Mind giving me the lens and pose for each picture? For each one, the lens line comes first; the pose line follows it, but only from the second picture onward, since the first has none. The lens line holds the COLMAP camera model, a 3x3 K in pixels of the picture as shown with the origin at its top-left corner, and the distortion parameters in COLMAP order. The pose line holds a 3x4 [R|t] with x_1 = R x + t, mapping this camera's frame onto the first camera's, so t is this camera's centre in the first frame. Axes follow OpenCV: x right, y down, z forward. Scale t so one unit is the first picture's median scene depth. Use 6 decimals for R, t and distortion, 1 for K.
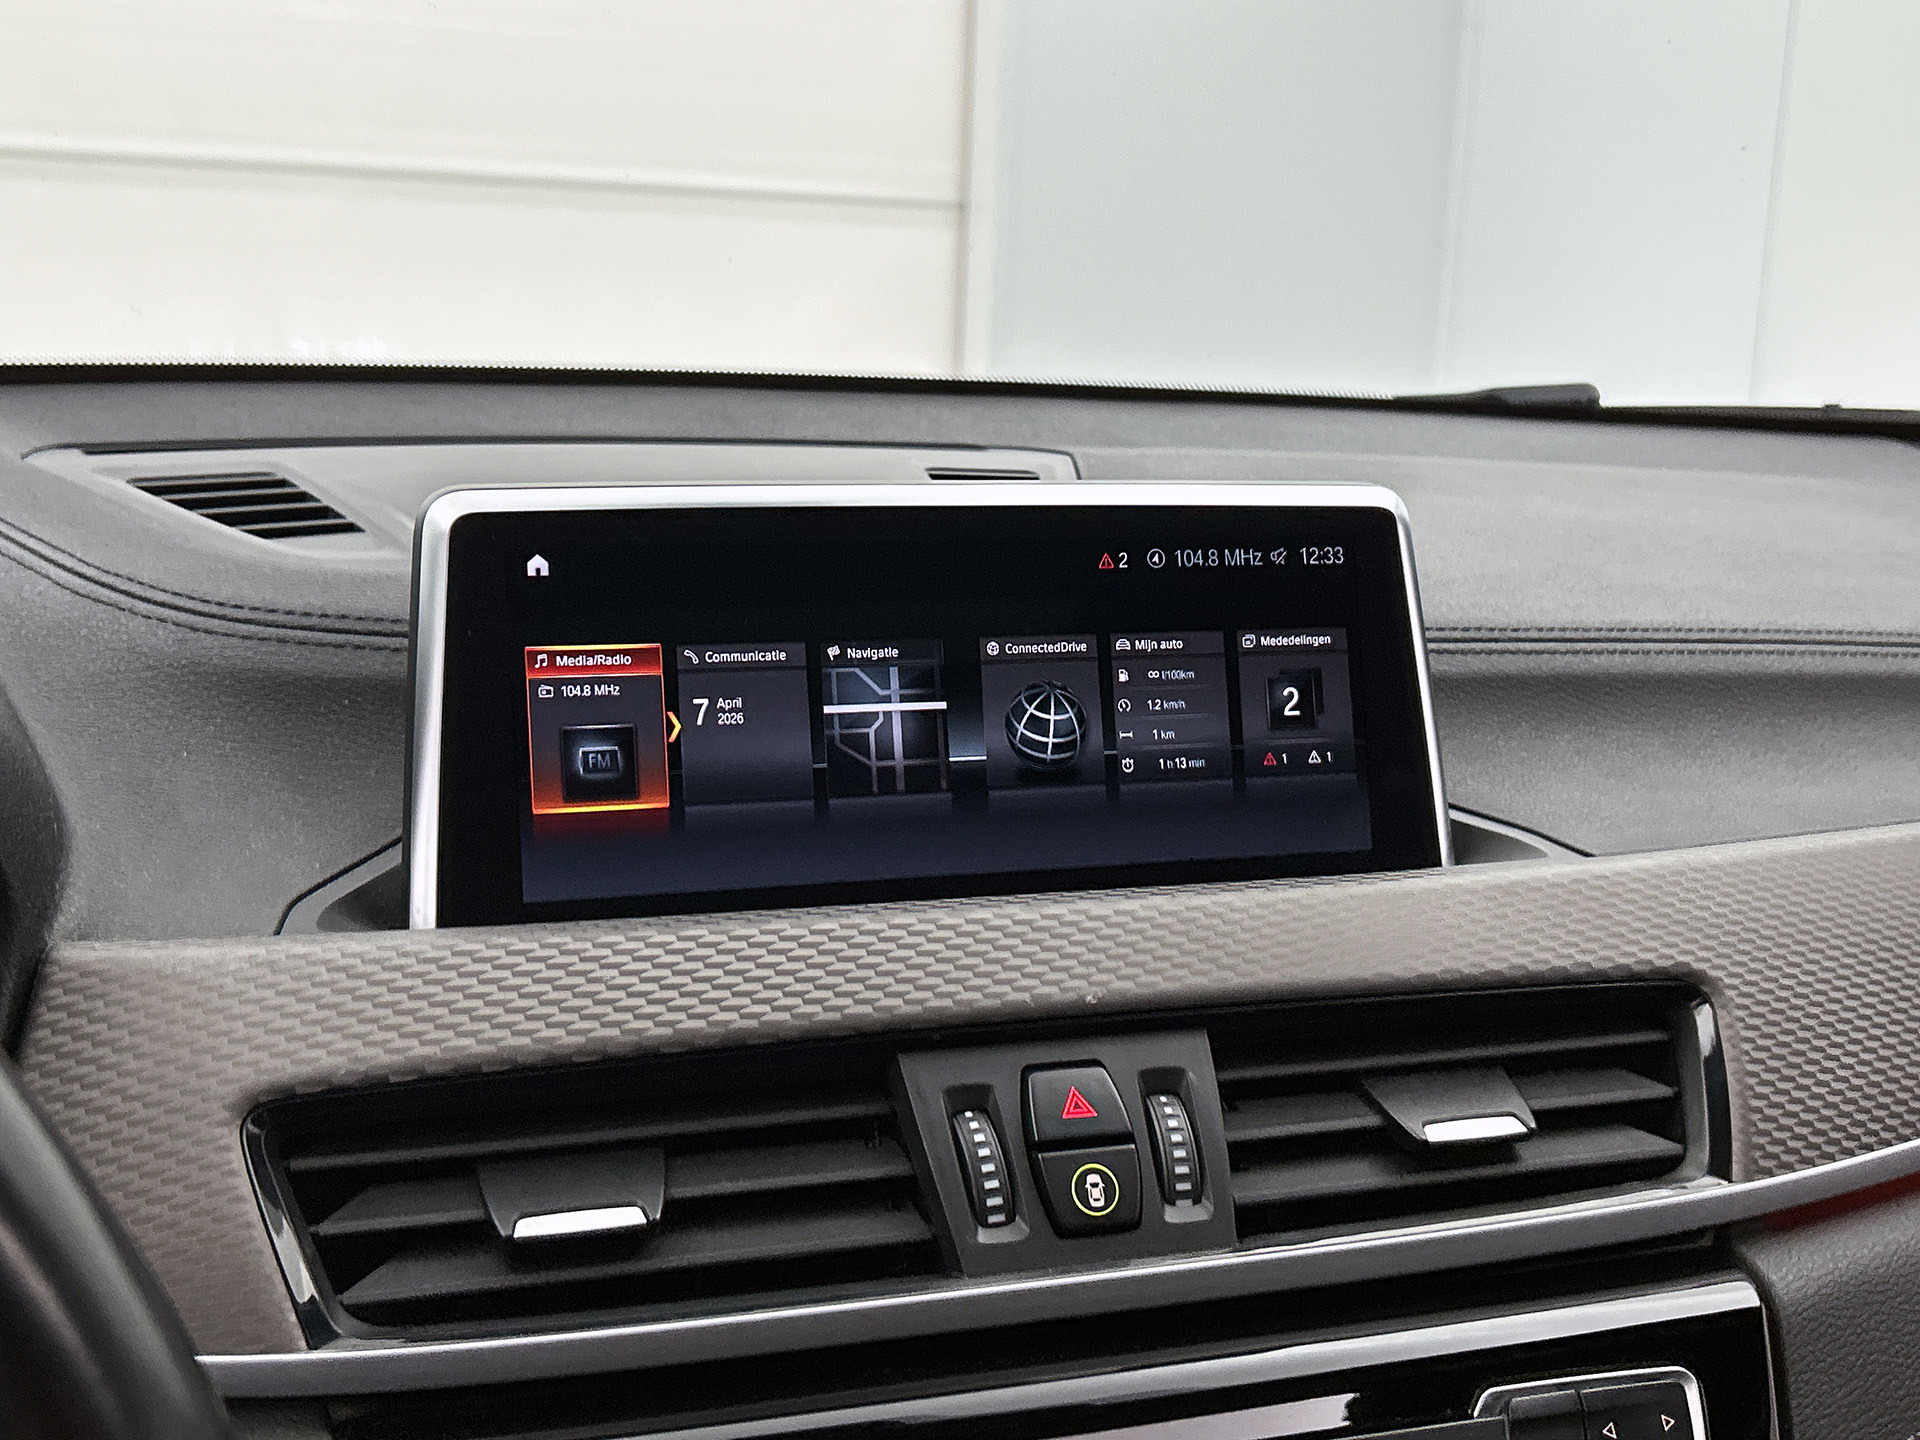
lens RADIAL K [[2260.8, 0, 954.3], [0, 2260.8, 723.6], [0, 0, 1]] dist [0.066519, -0.141539]
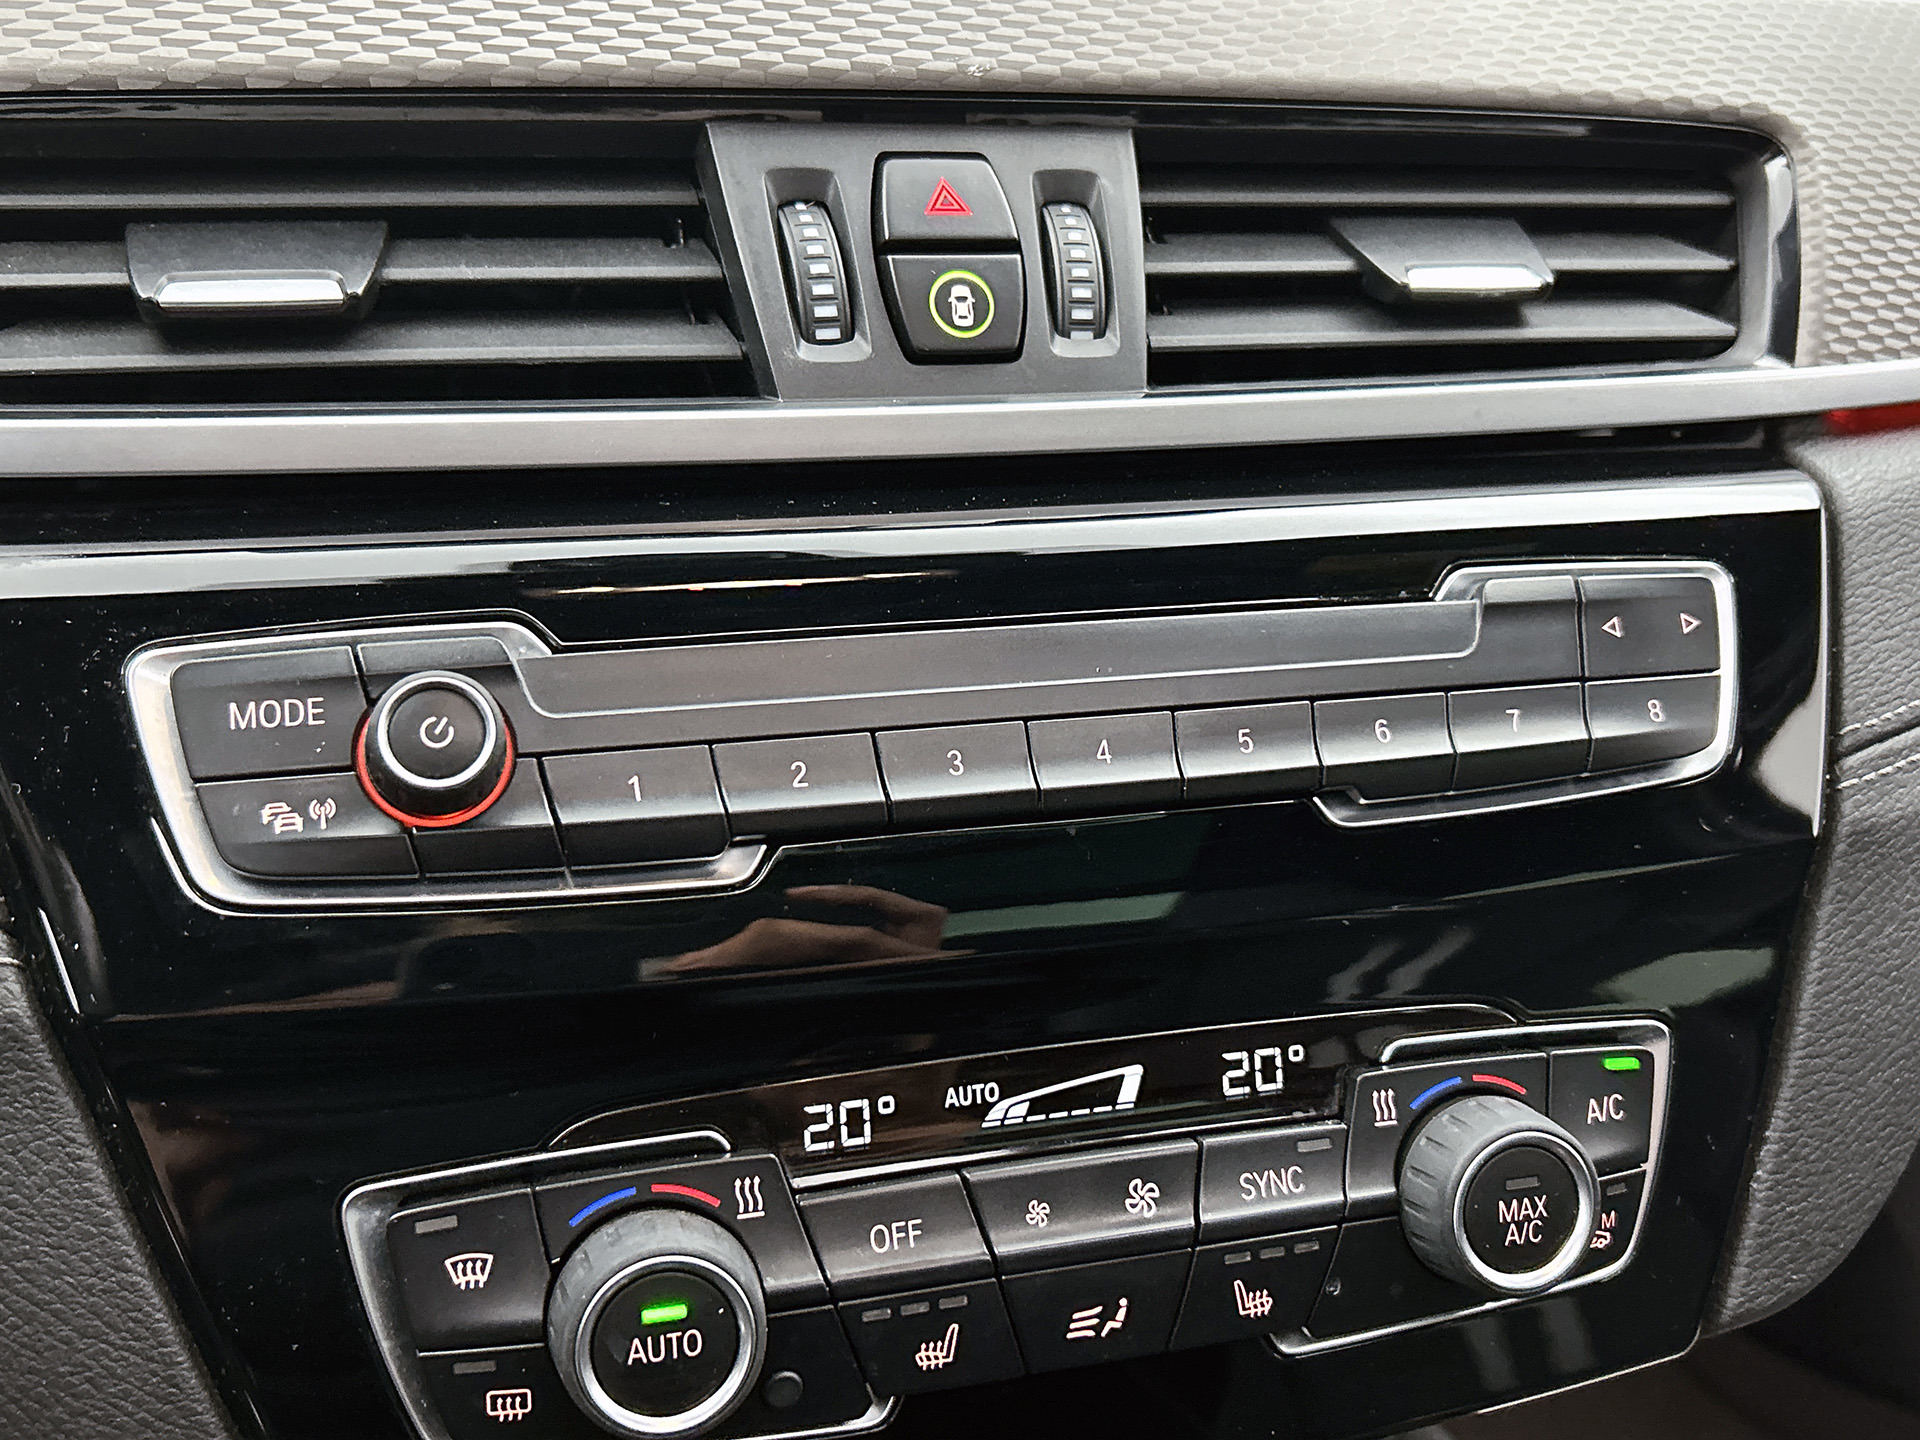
lens RADIAL K [[1965.5, 0, 961.9], [0, 1965.5, 757.3], [0, 0, 1]] dist [0.014043, -0.017920]
pose [[0.998951, 0.034966, -0.029567, 0.082852], [-0.026997, 0.971264, 0.236470, 0.187901], [0.036986, -0.235424, 0.971189, 0.310769]]
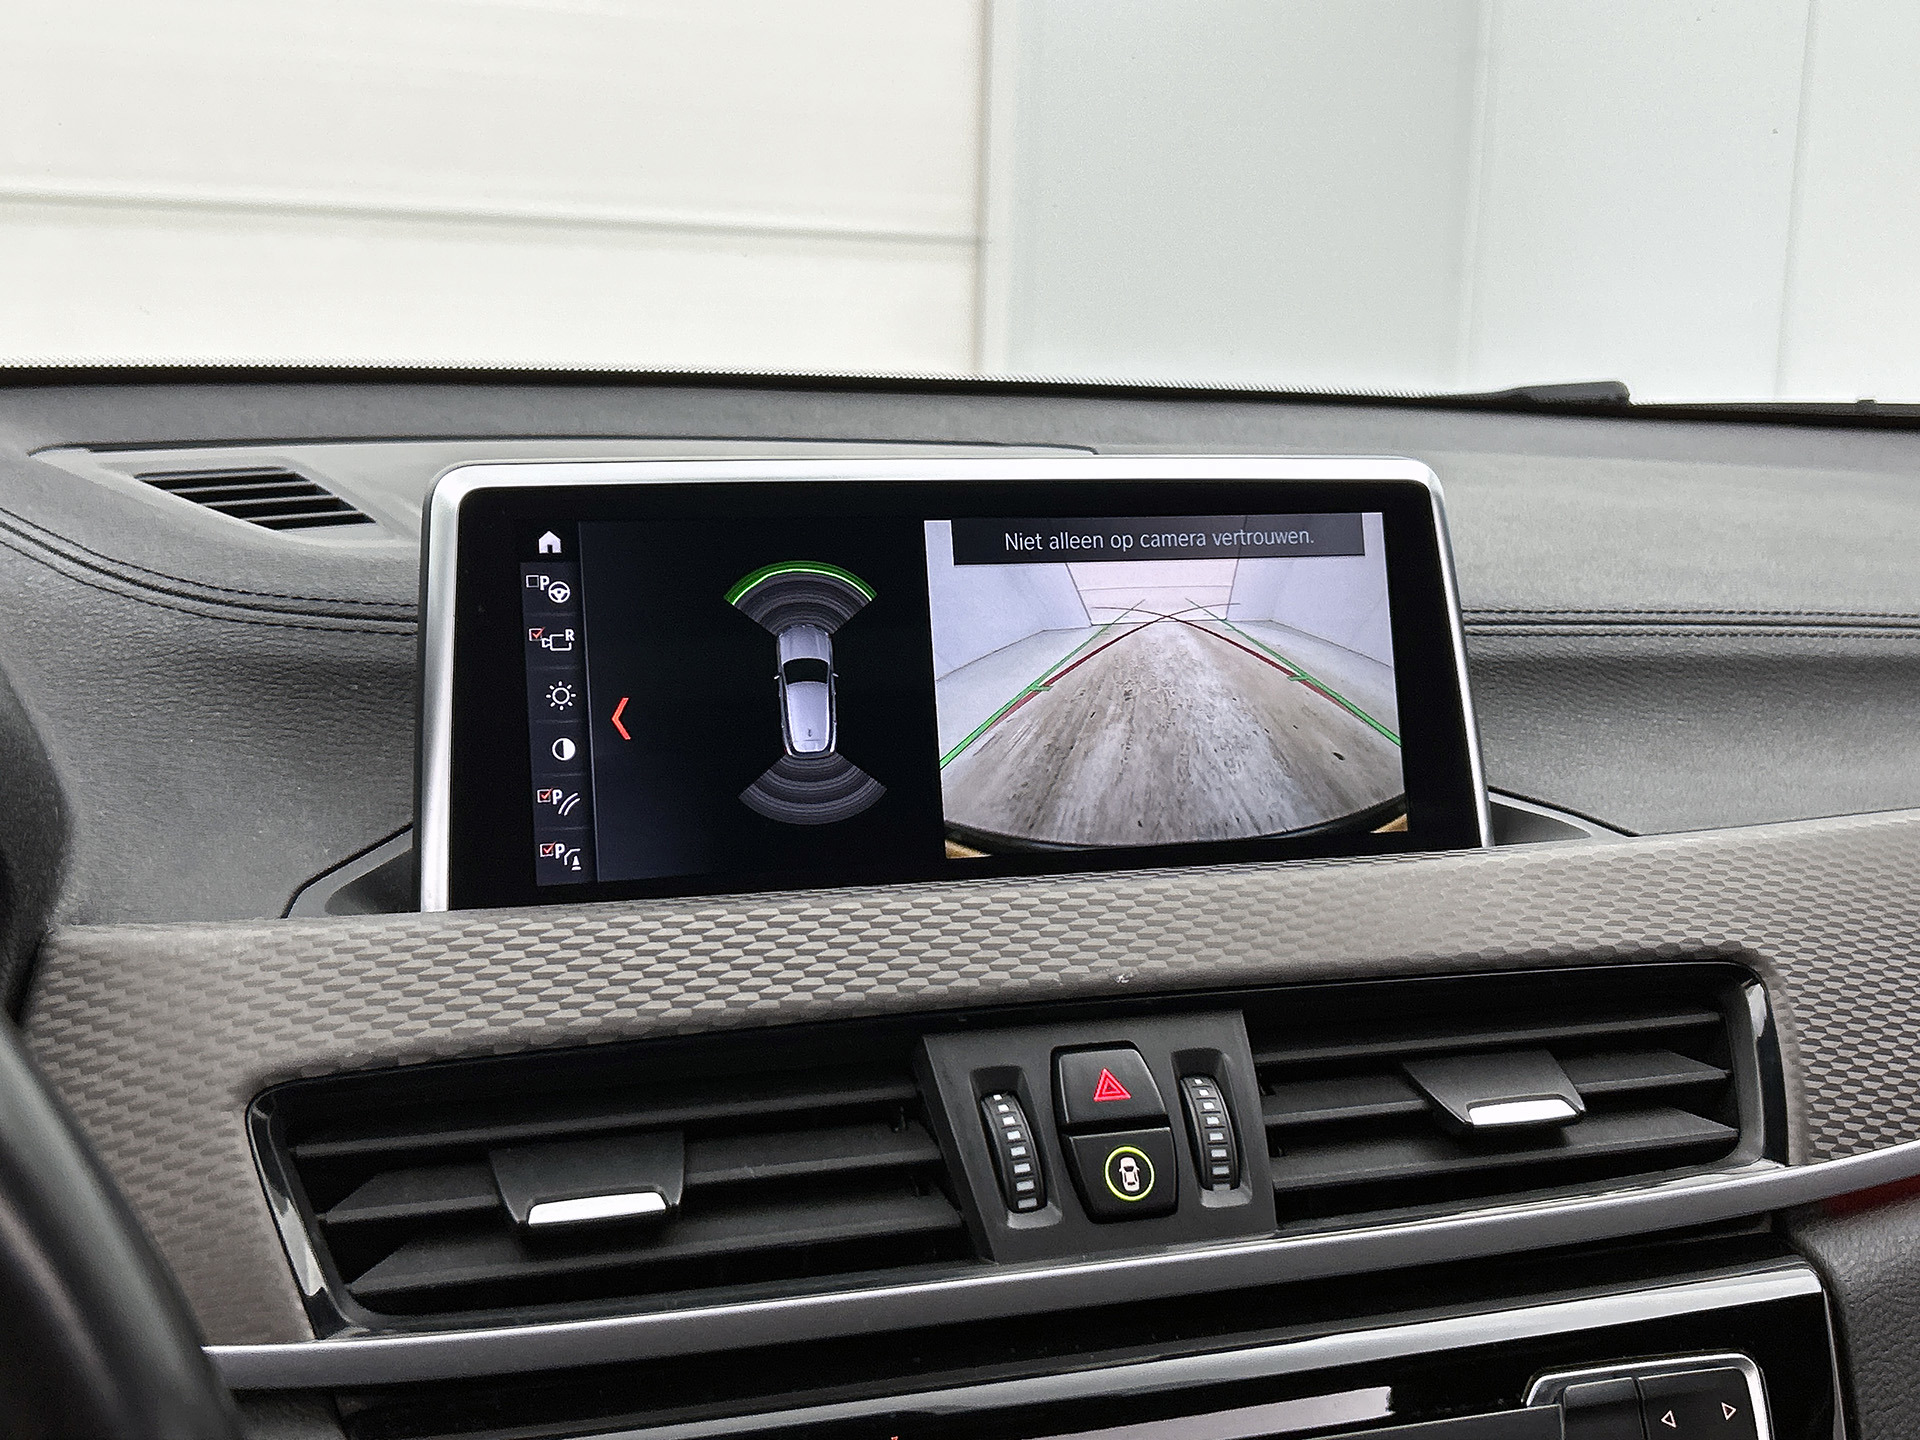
lens RADIAL K [[2260.8, 0, 954.3], [0, 2260.8, 723.6], [0, 0, 1]] dist [0.066519, -0.141539]
pose [[0.999898, -0.010321, -0.009858, -0.000895], [0.010133, 0.999771, -0.018853, 0.029958], [0.010050, 0.018752, 0.999774, 0.028950]]
